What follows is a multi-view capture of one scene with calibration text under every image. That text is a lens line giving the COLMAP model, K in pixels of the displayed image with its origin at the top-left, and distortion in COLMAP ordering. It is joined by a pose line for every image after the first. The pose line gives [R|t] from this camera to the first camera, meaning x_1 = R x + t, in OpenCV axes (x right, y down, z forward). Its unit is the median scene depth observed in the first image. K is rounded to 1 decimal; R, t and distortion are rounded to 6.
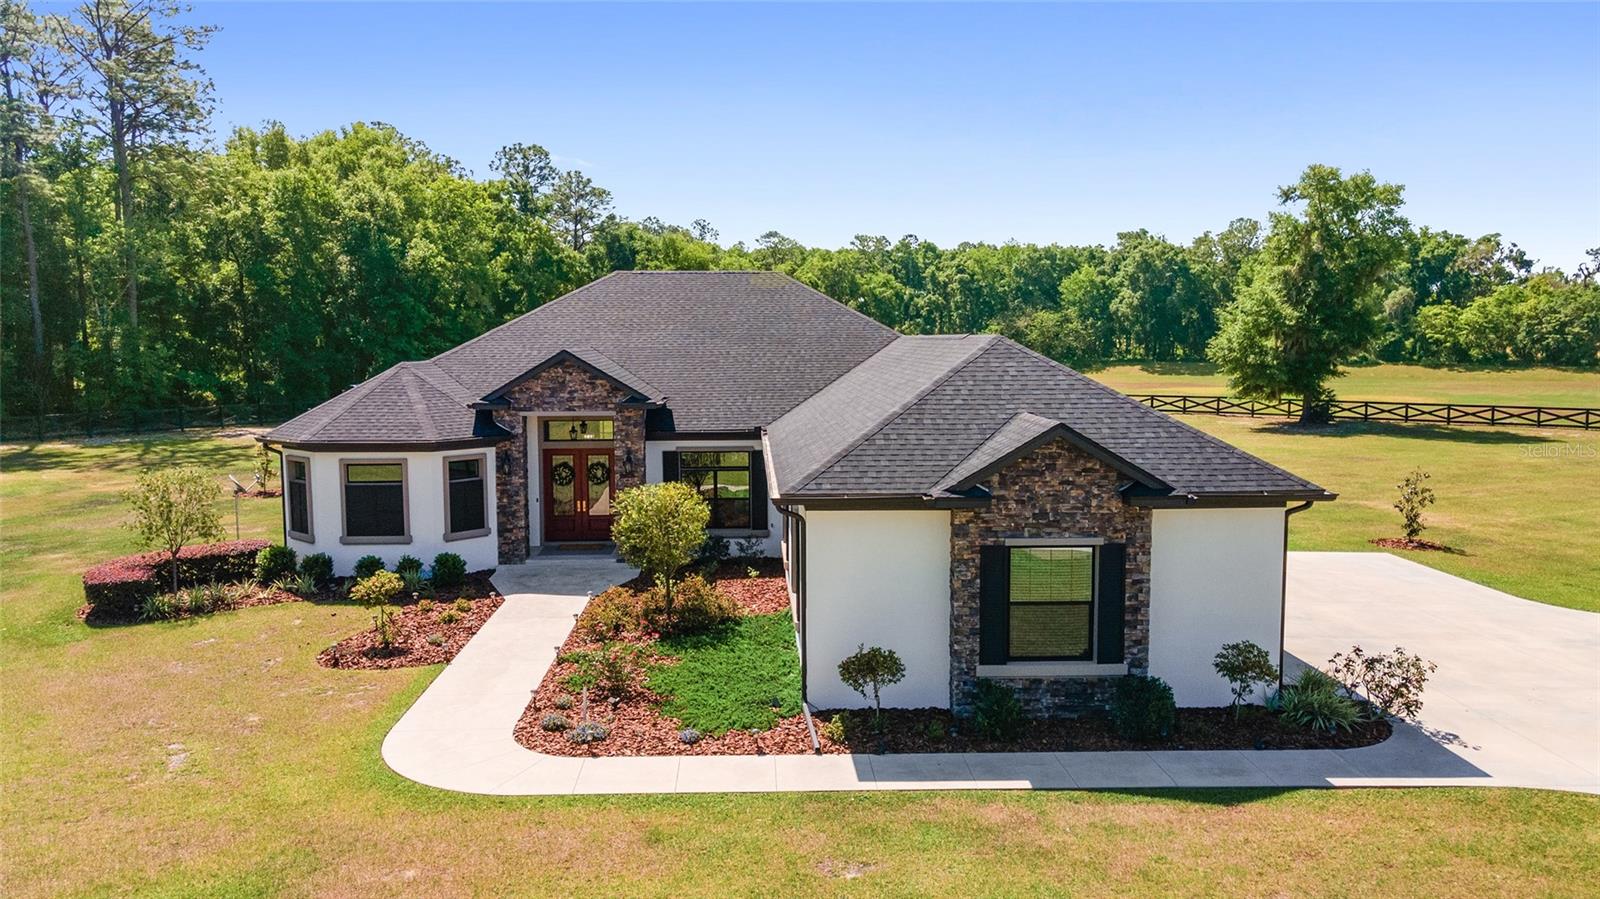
lens RADIAL K [[1155.1, 0, 795.4], [0, 1155.1, 442.4], [0, 0, 1]] dist [0.037168, -0.008226]
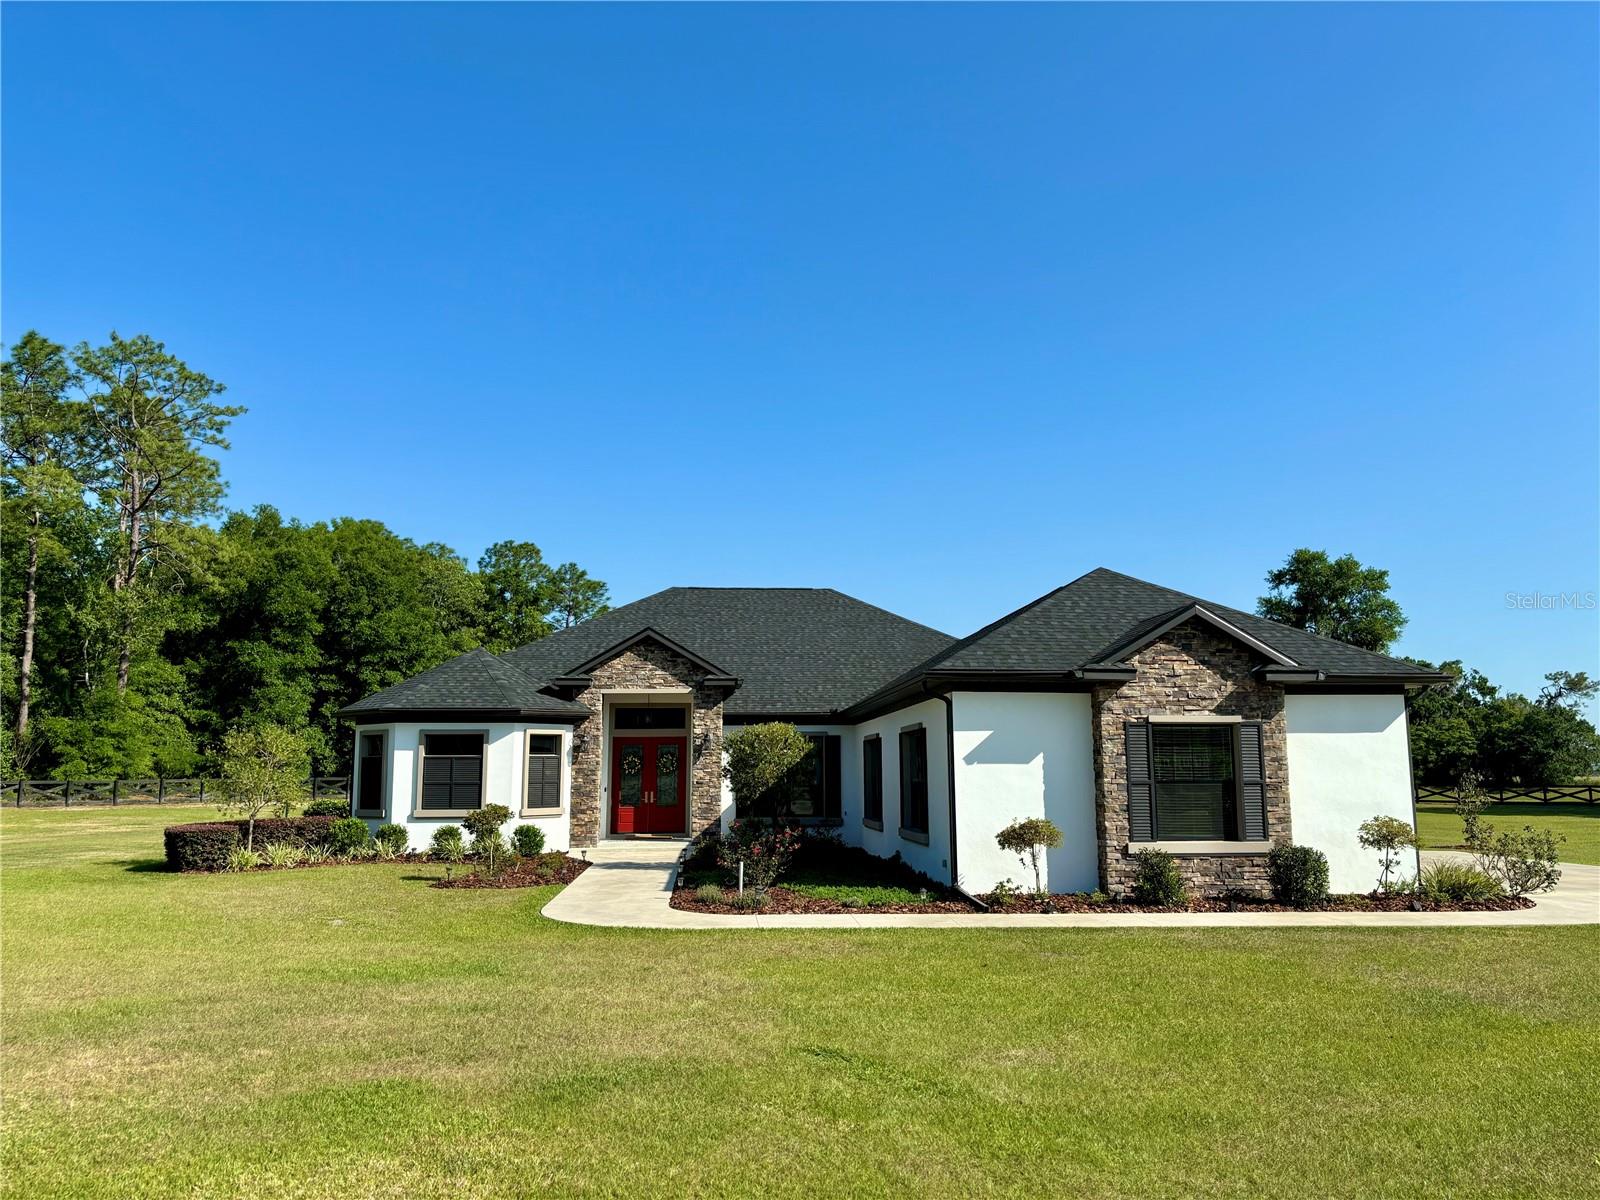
lens RADIAL K [[1188.7, 0, 817.5], [0, 1188.7, 604.7], [0, 0, 1]] dist [0.113103, -0.147952]
pose [[0.998580, 0.007462, 0.052749, -0.105065], [0.004943, 0.972892, -0.231206, 0.142584], [-0.053044, 0.231139, 0.971474, -0.032472]]
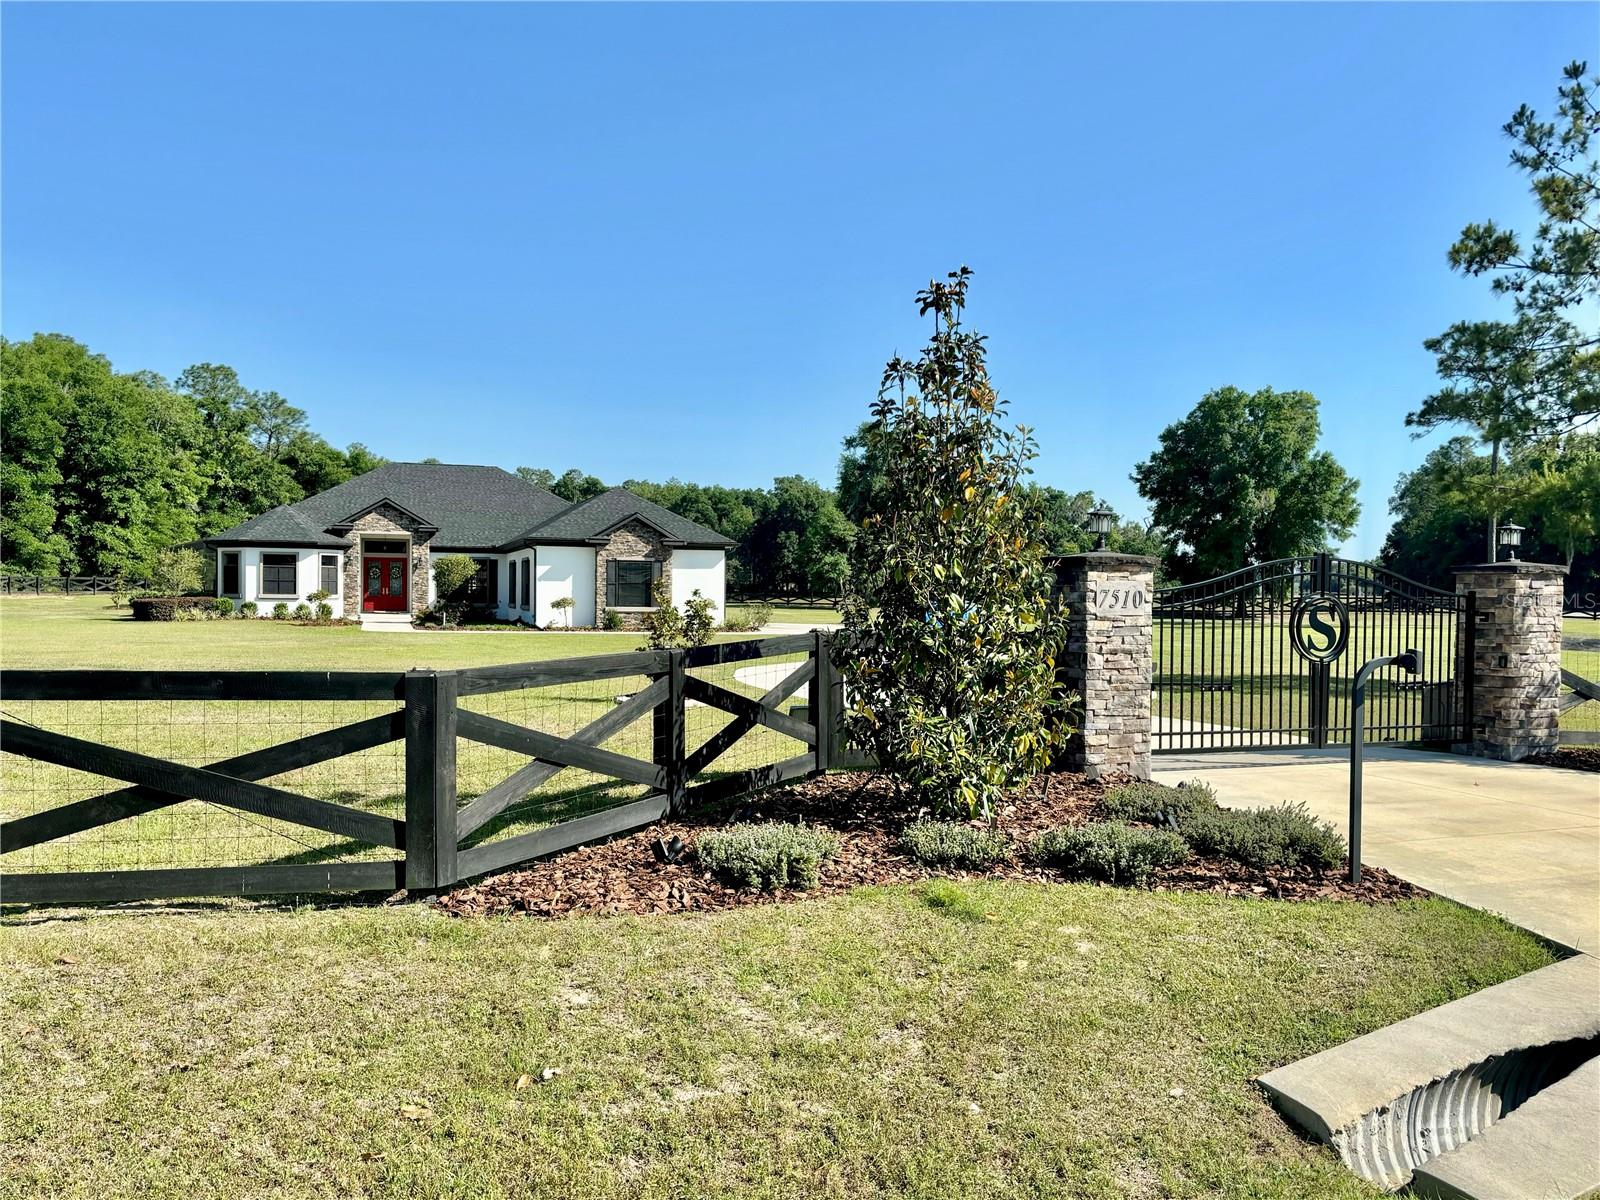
lens RADIAL K [[1269.0, 0, 808.2], [0, 1269.0, 631.3], [0, 0, 1]] dist [0.123610, -0.326710]
pose [[0.960969, 0.004820, 0.276612, -0.116038], [0.011273, 0.998336, -0.056561, 0.251688], [-0.276425, 0.057472, 0.959316, -1.114547]]
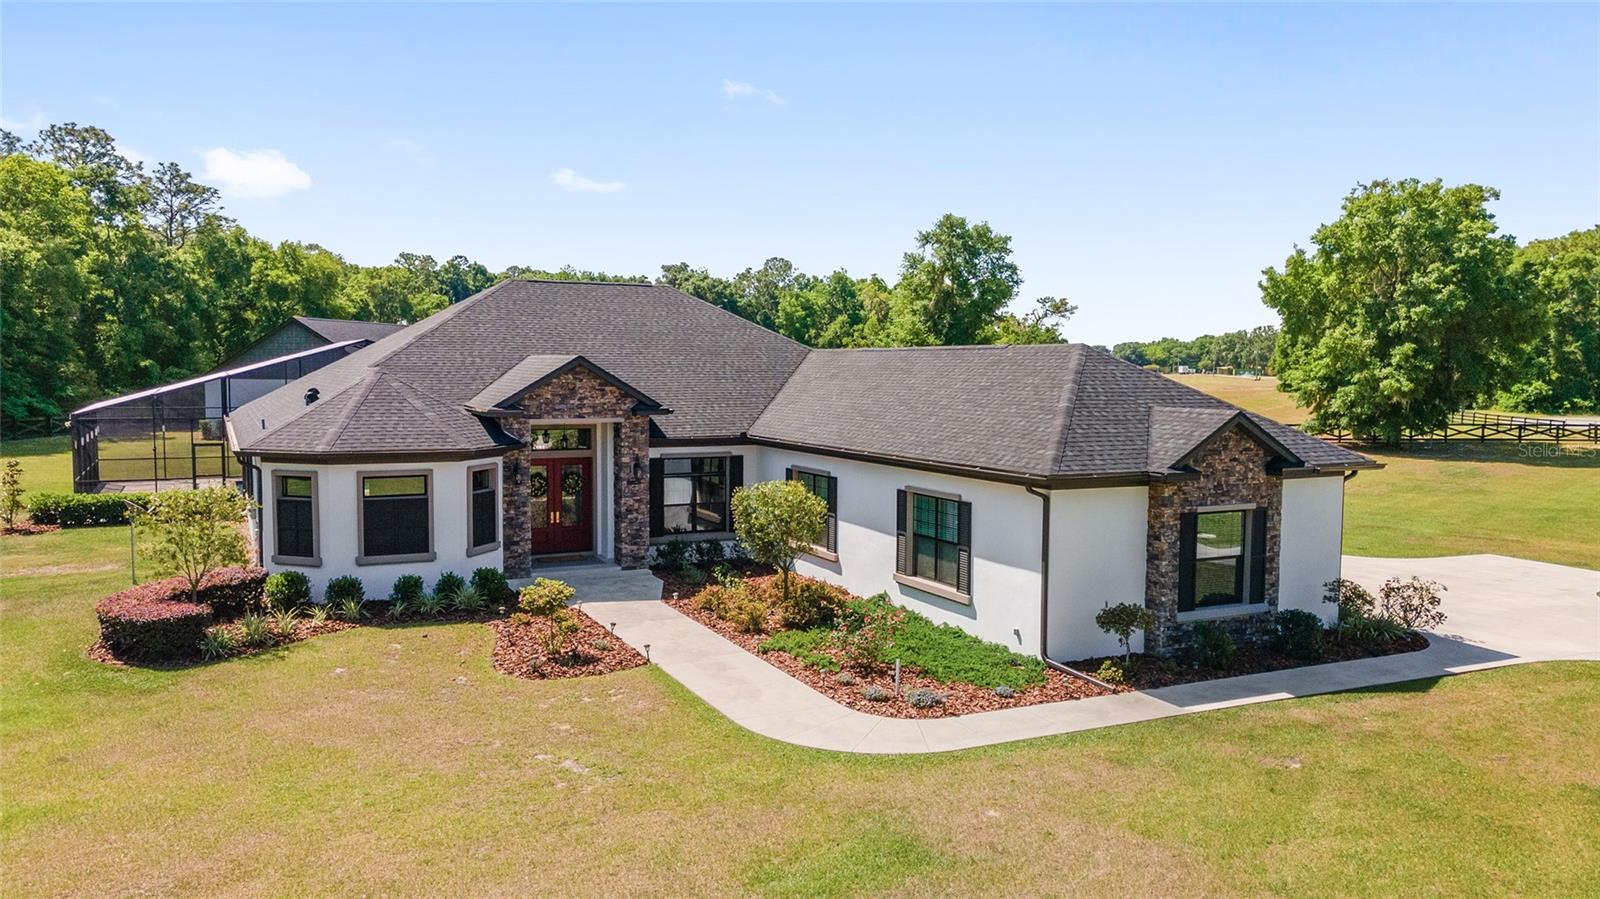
lens RADIAL K [[1155.1, 0, 795.4], [0, 1155.1, 442.4], [0, 0, 1]] dist [0.037168, -0.008226]
pose [[0.912541, -0.015976, 0.408674, -0.430743], [0.025705, 0.999502, -0.018326, 0.016317], [-0.408177, 0.027229, 0.912497, 0.031056]]
